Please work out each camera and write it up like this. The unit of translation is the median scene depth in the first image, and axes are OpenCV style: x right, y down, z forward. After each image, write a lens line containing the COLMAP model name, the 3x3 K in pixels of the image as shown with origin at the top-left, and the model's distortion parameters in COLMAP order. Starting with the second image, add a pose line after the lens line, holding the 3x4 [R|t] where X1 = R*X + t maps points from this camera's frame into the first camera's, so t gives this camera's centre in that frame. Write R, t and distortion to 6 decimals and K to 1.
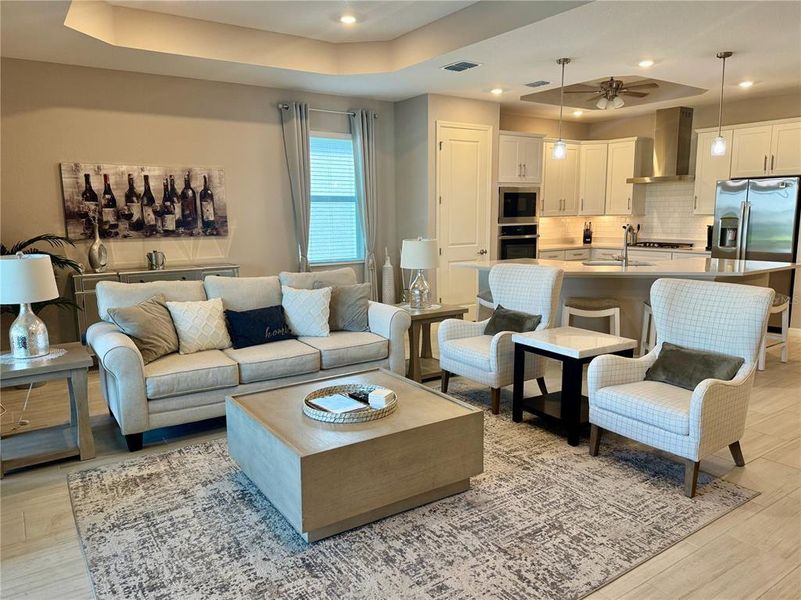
lens RADIAL K [[581.6, 0, 400.5], [0, 581.6, 300.0], [0, 0, 1]] dist [0.085285, -0.125170]
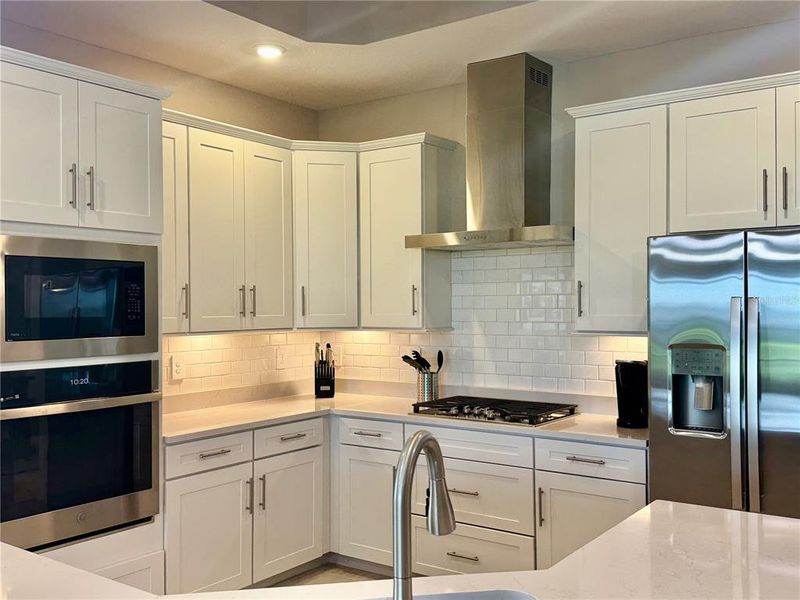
lens RADIAL K [[774.8, 0, 400.0], [0, 774.8, 300.0], [0, 0, 1]] dist [0.005883, 0.000353]
pose [[0.940386, 0.006637, 0.340044, 0.331234], [0.047776, 0.987318, -0.151394, -0.139724], [-0.336736, 0.158615, 0.928143, 0.851958]]
